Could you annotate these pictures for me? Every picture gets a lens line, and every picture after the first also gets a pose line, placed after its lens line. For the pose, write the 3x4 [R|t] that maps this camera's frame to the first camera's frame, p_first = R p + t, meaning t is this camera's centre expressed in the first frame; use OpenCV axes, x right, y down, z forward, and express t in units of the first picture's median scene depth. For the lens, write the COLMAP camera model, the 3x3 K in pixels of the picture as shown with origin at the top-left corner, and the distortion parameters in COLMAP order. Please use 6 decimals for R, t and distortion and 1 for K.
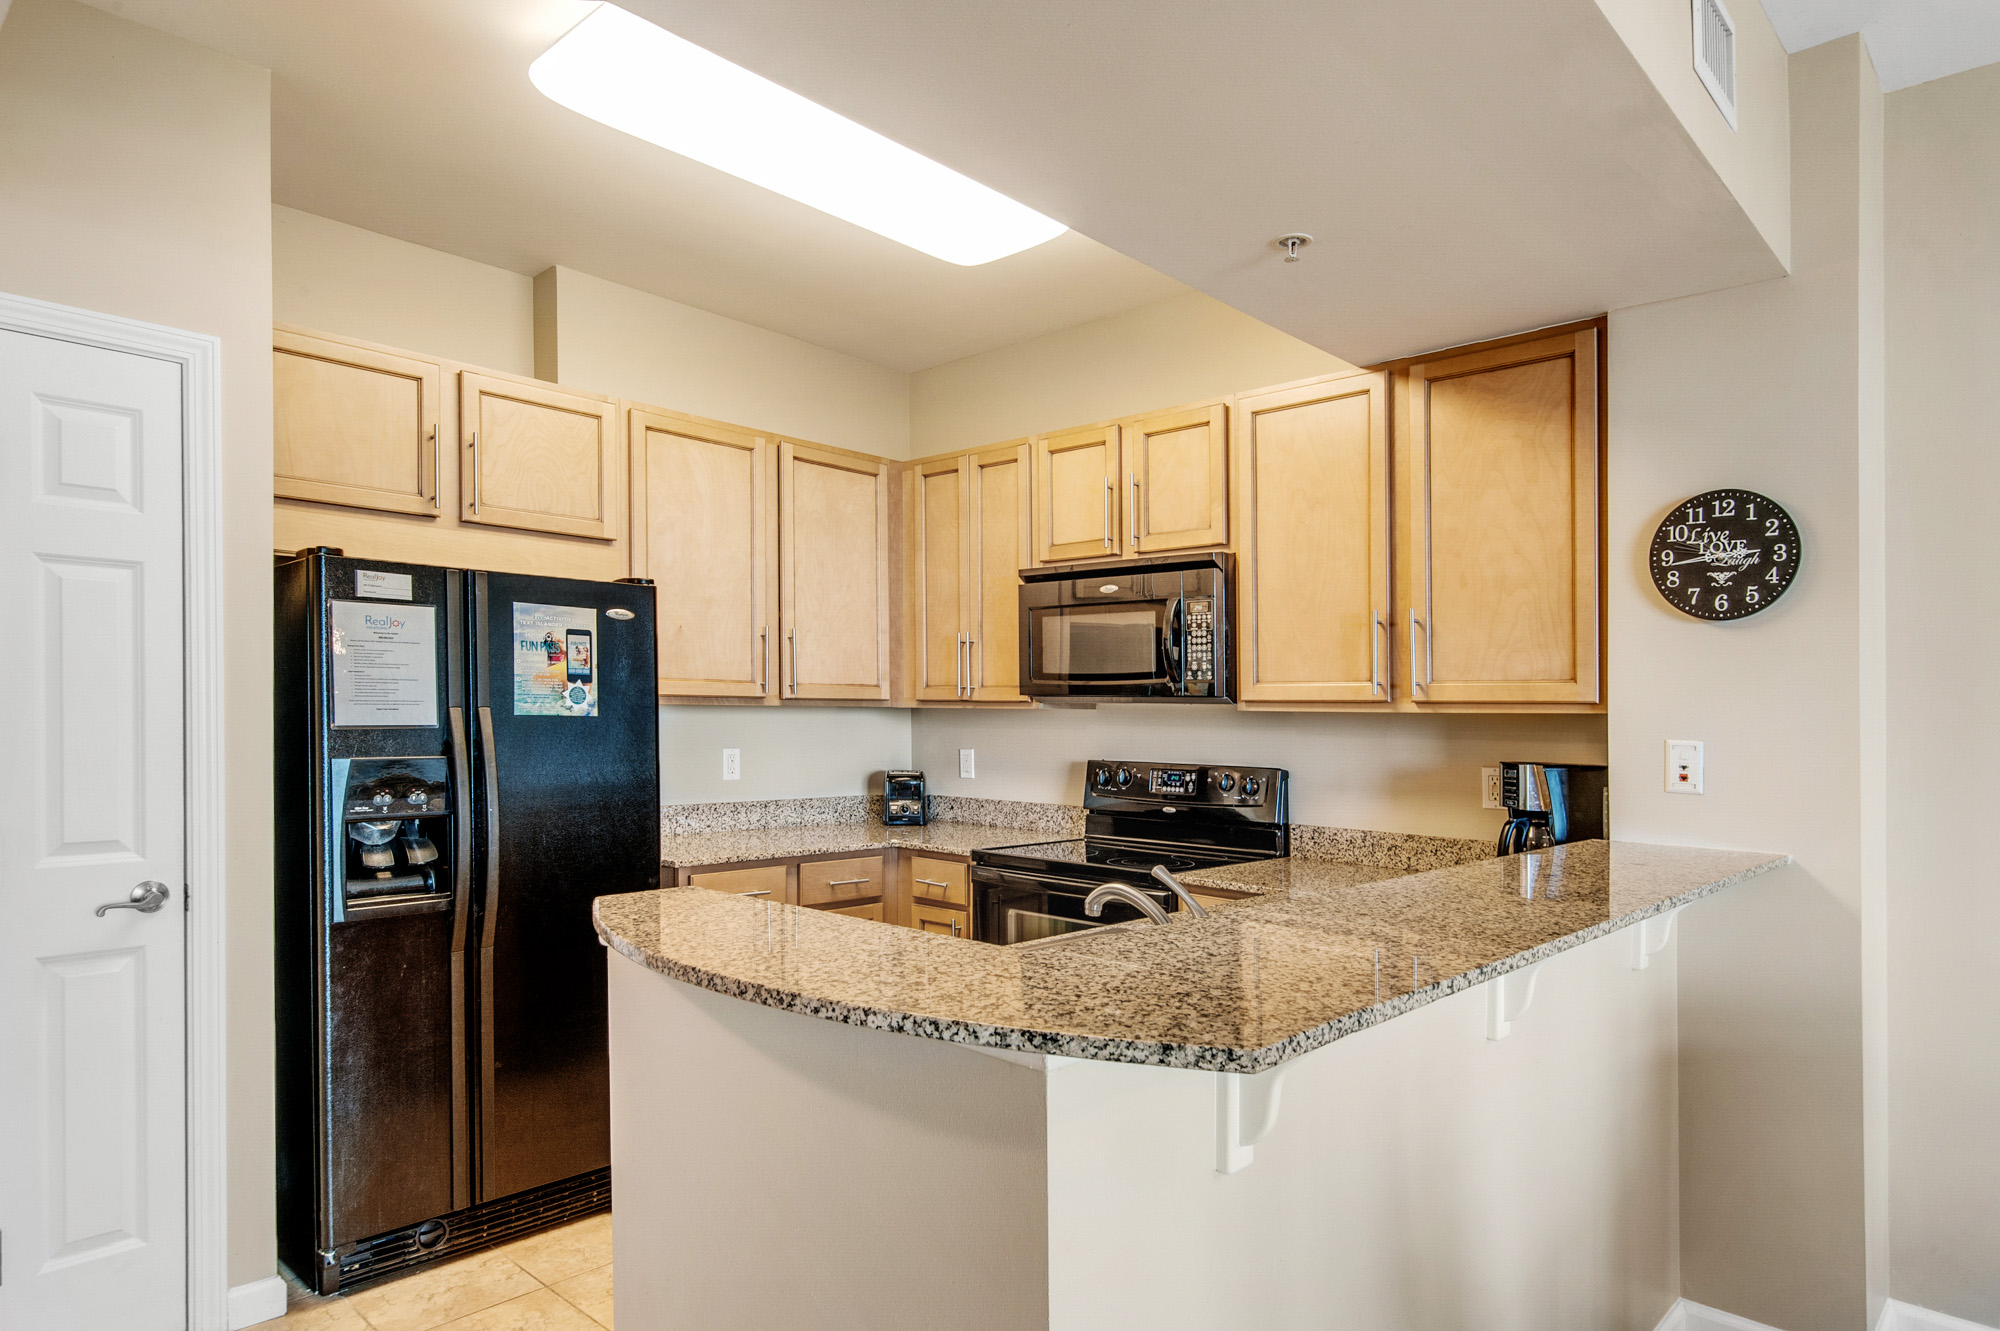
lens RADIAL K [[1195.3, 0, 997.8], [0, 1195.3, 714.7], [0, 0, 1]] dist [0.018909, -0.002306]
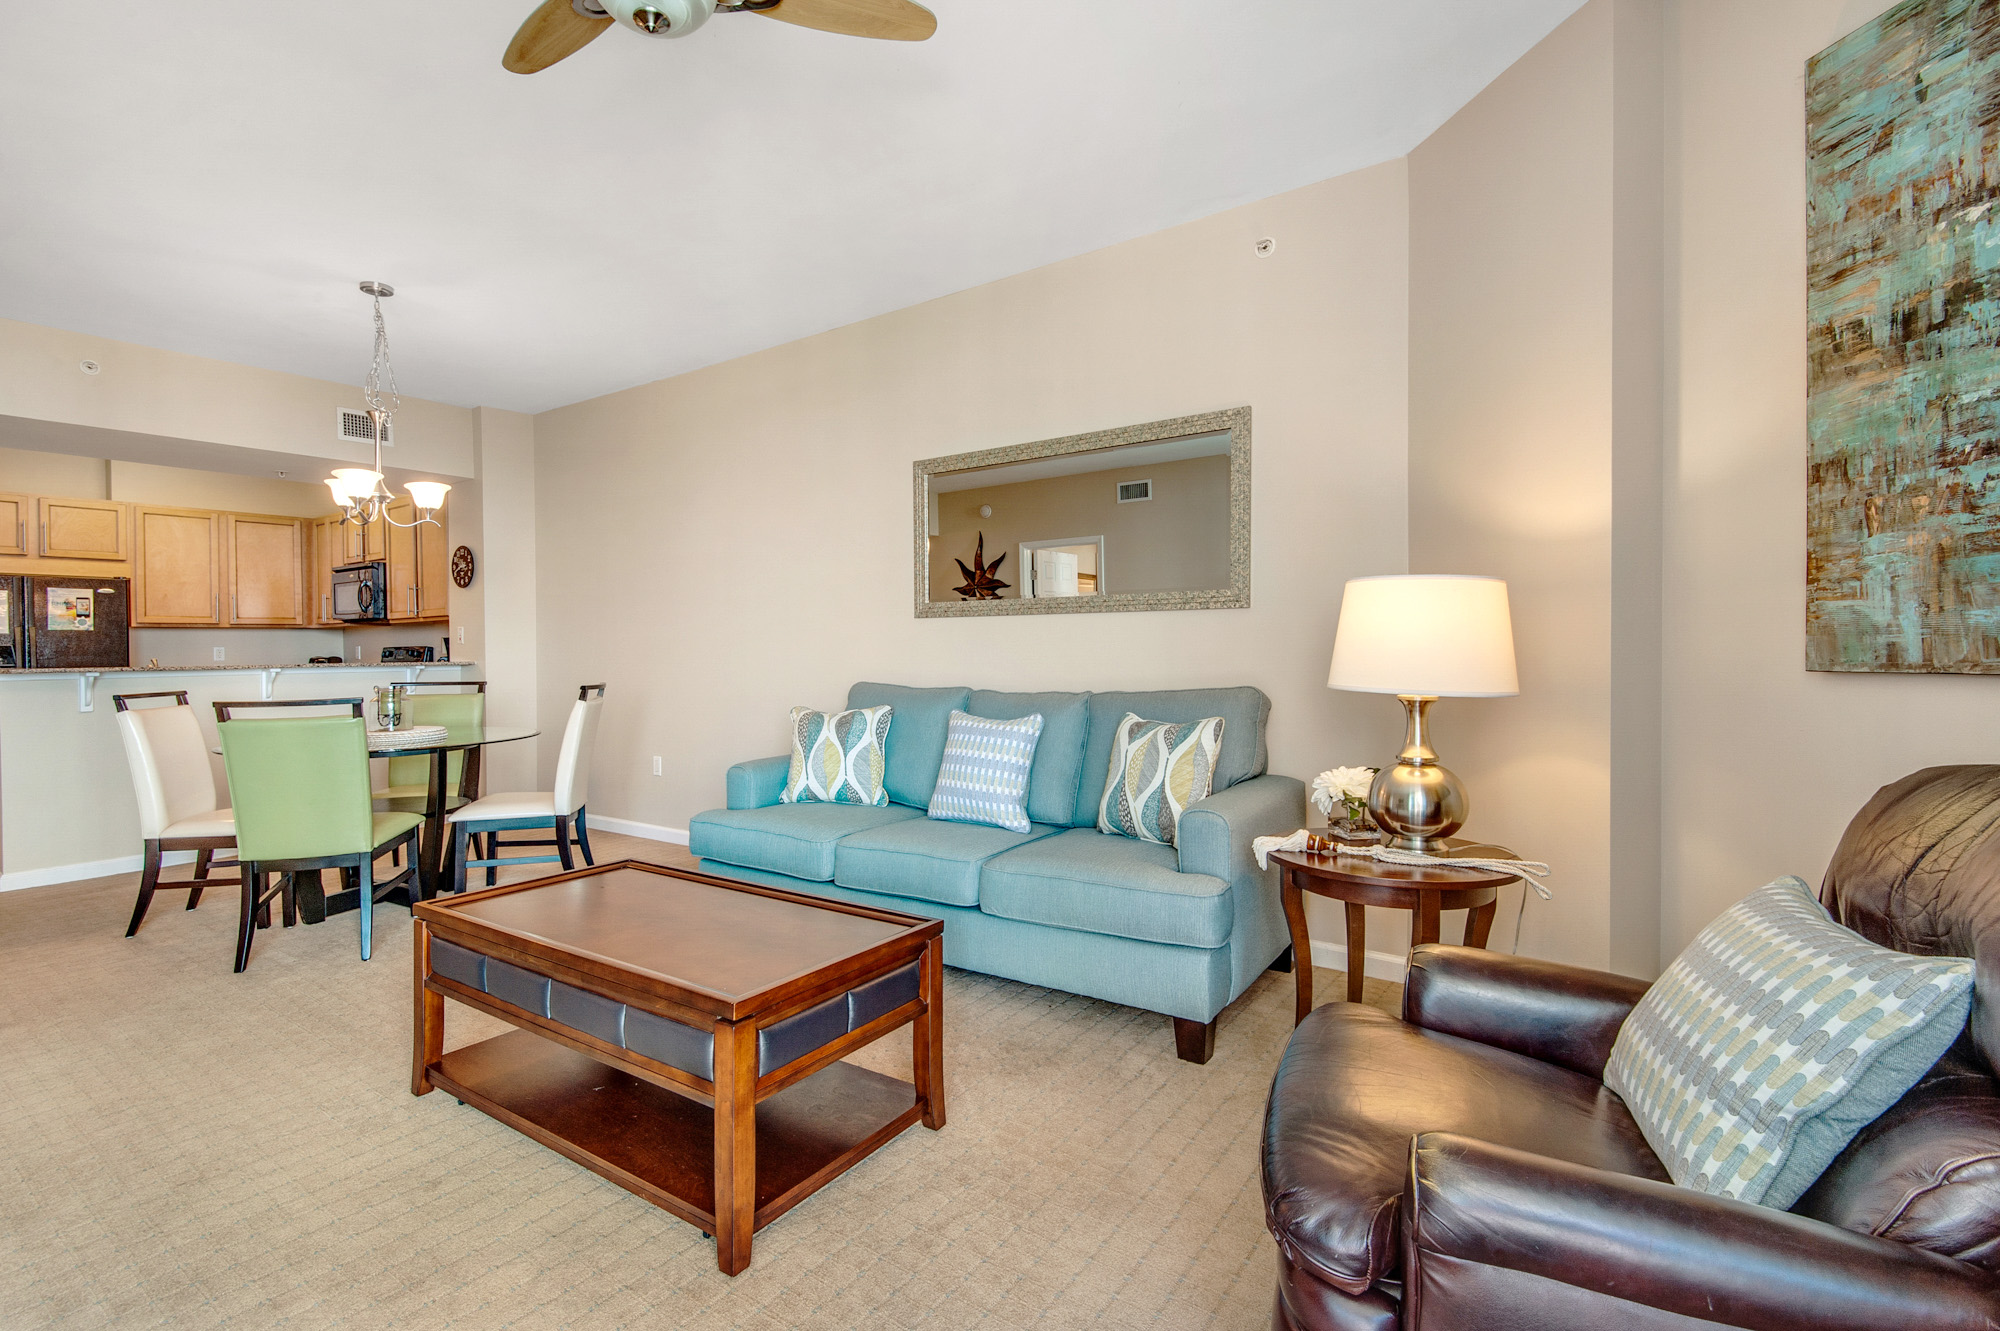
lens RADIAL K [[902.1, 0, 995.2], [0, 902.1, 656.4], [0, 0, 1]] dist [-0.017980, -0.000312]
pose [[0.985171, -0.029301, 0.169056, 1.331072], [0.027614, 0.999543, 0.012321, 0.092914], [-0.169340, -0.007470, 0.985529, -1.295277]]
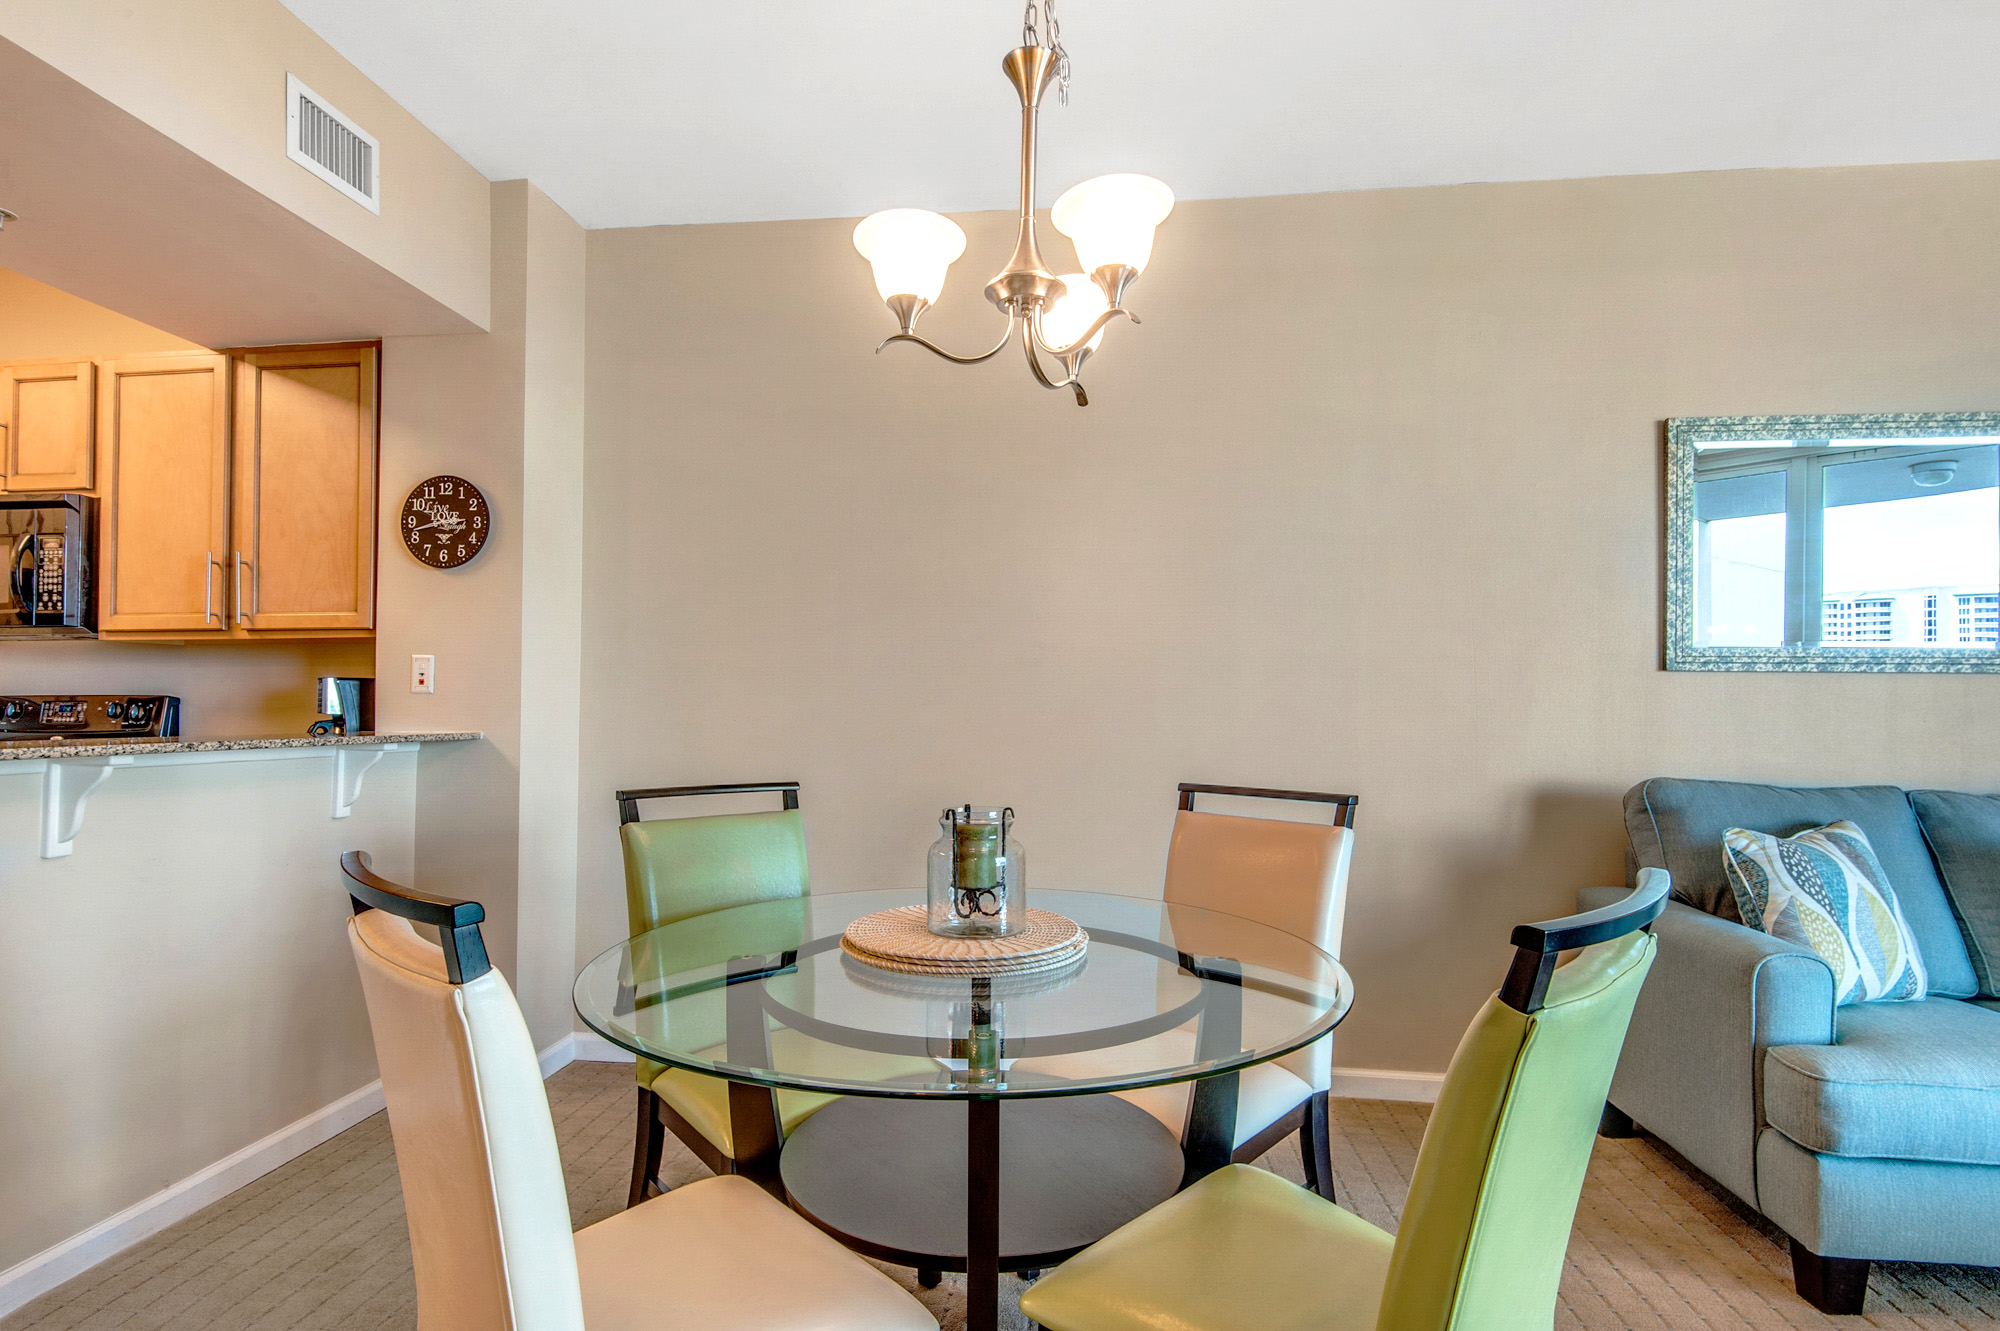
lens RADIAL K [[1035.8, 0, 998.4], [0, 1035.8, 684.6], [0, 0, 1]] dist [-0.002608, -0.000833]
pose [[0.804717, -0.001704, 0.593657, 0.345671], [0.010543, 0.999879, -0.011422, 0.065736], [-0.593566, 0.015450, 0.804637, -0.296104]]
